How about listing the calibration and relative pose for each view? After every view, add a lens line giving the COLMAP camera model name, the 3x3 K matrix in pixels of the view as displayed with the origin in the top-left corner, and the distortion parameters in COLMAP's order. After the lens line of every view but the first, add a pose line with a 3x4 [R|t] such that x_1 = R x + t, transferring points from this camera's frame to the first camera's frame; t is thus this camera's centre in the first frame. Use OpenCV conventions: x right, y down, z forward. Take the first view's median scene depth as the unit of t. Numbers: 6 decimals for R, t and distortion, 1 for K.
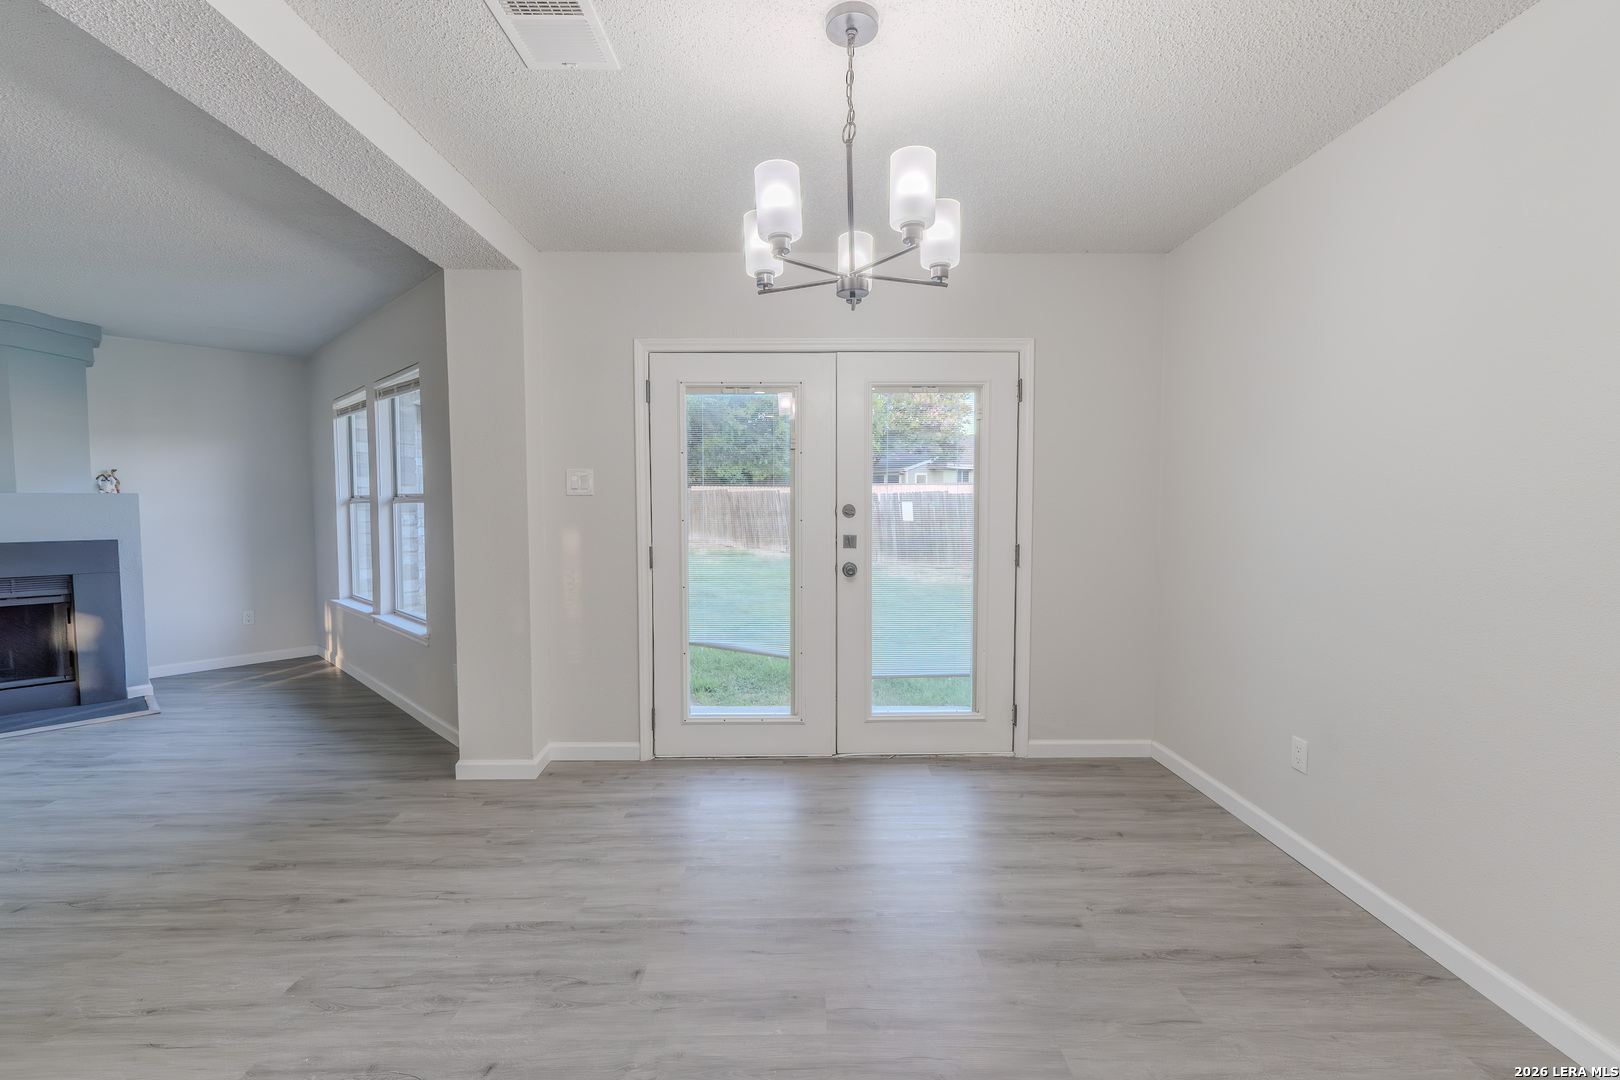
lens RADIAL K [[683.3, 0, 810.0], [0, 683.3, 540.0], [0, 0, 1]] dist [0.001854, 0.000260]
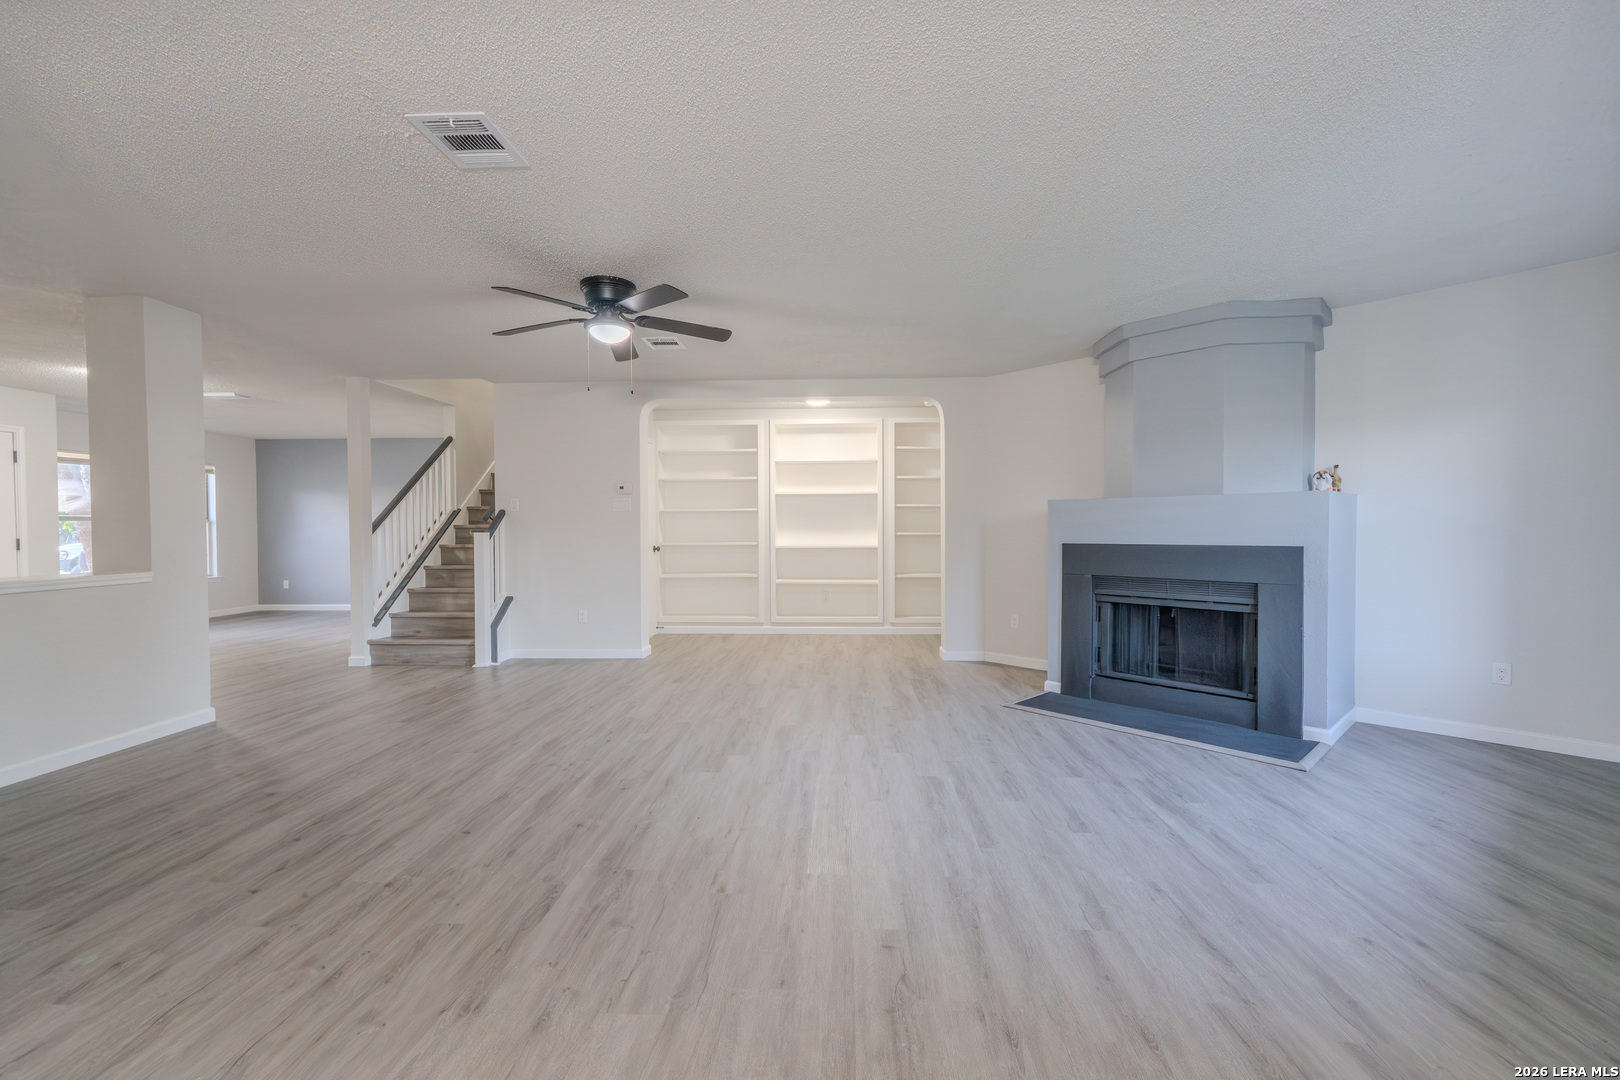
lens RADIAL K [[683.3, 0, 810.0], [0, 683.3, 540.0], [0, 0, 1]] dist [0.001854, 0.000260]
pose [[-0.065793, 0.017517, -0.997680, -0.147109], [-0.049447, 0.998560, 0.020793, 0.004362], [0.996607, 0.050700, -0.064832, 0.473849]]
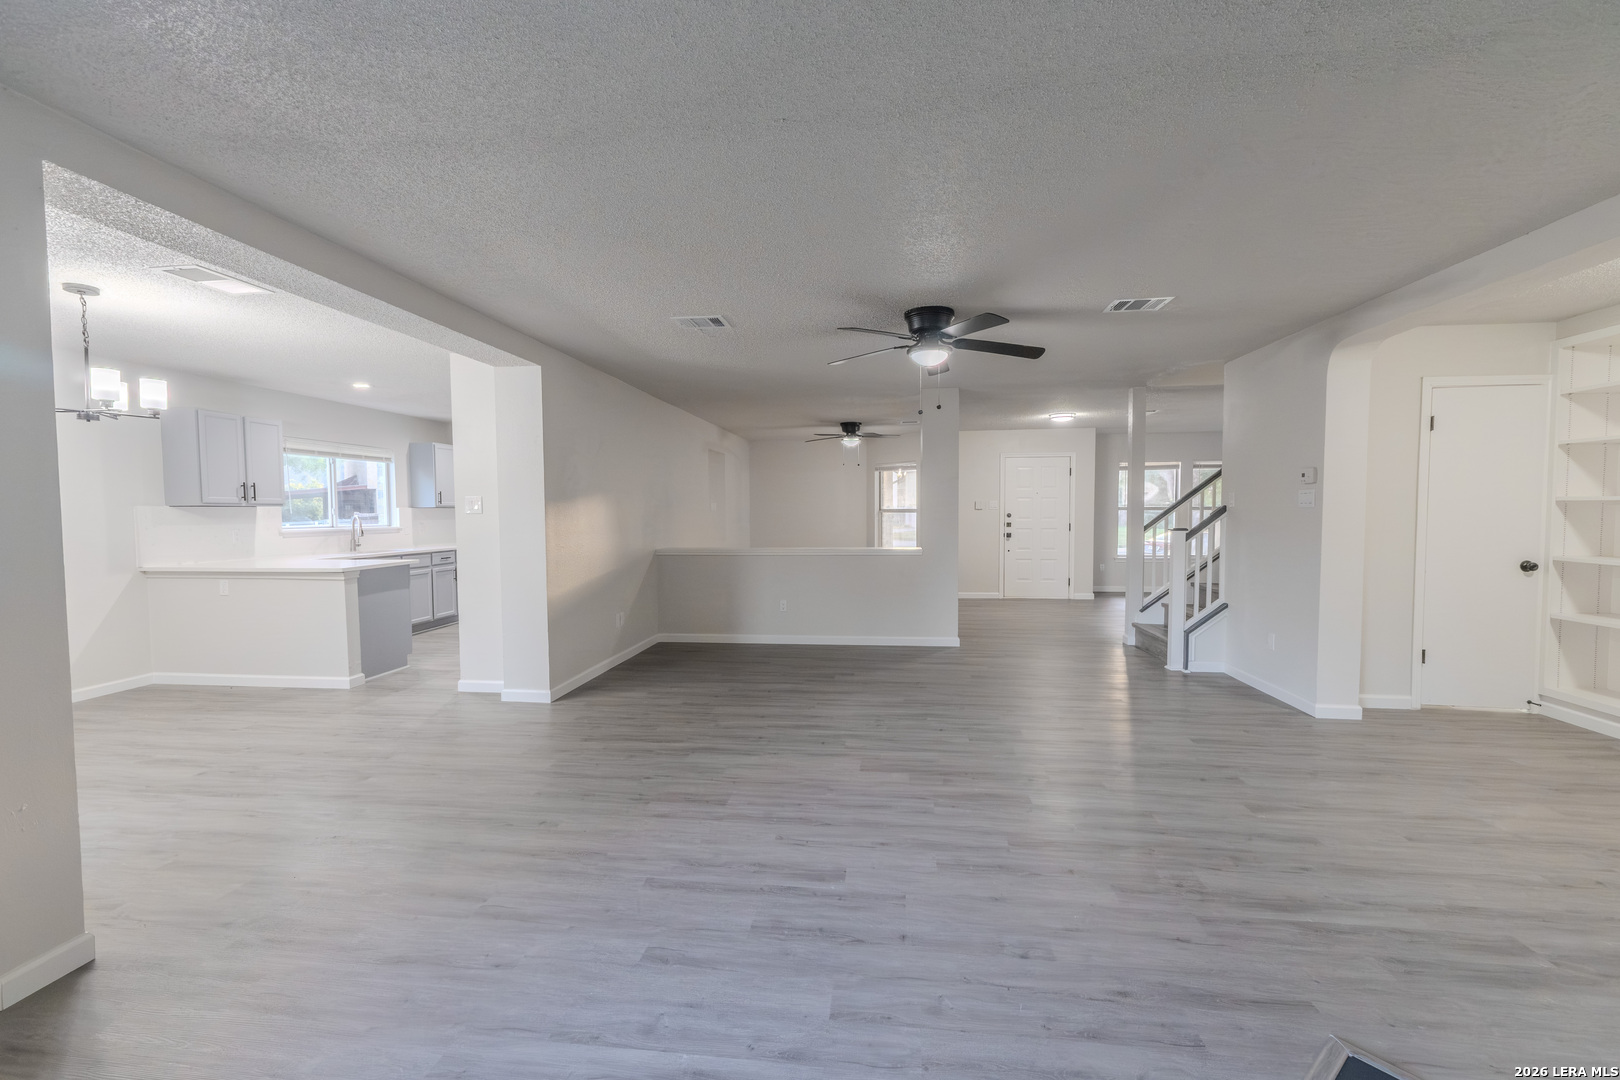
lens RADIAL K [[683.3, 0, 810.0], [0, 683.3, 540.0], [0, 0, 1]] dist [0.001854, 0.000260]
pose [[-0.990661, -0.002092, 0.136334, -0.945970], [0.011383, 0.995123, 0.097983, -0.069352], [-0.135874, 0.098619, -0.985805, 1.117463]]
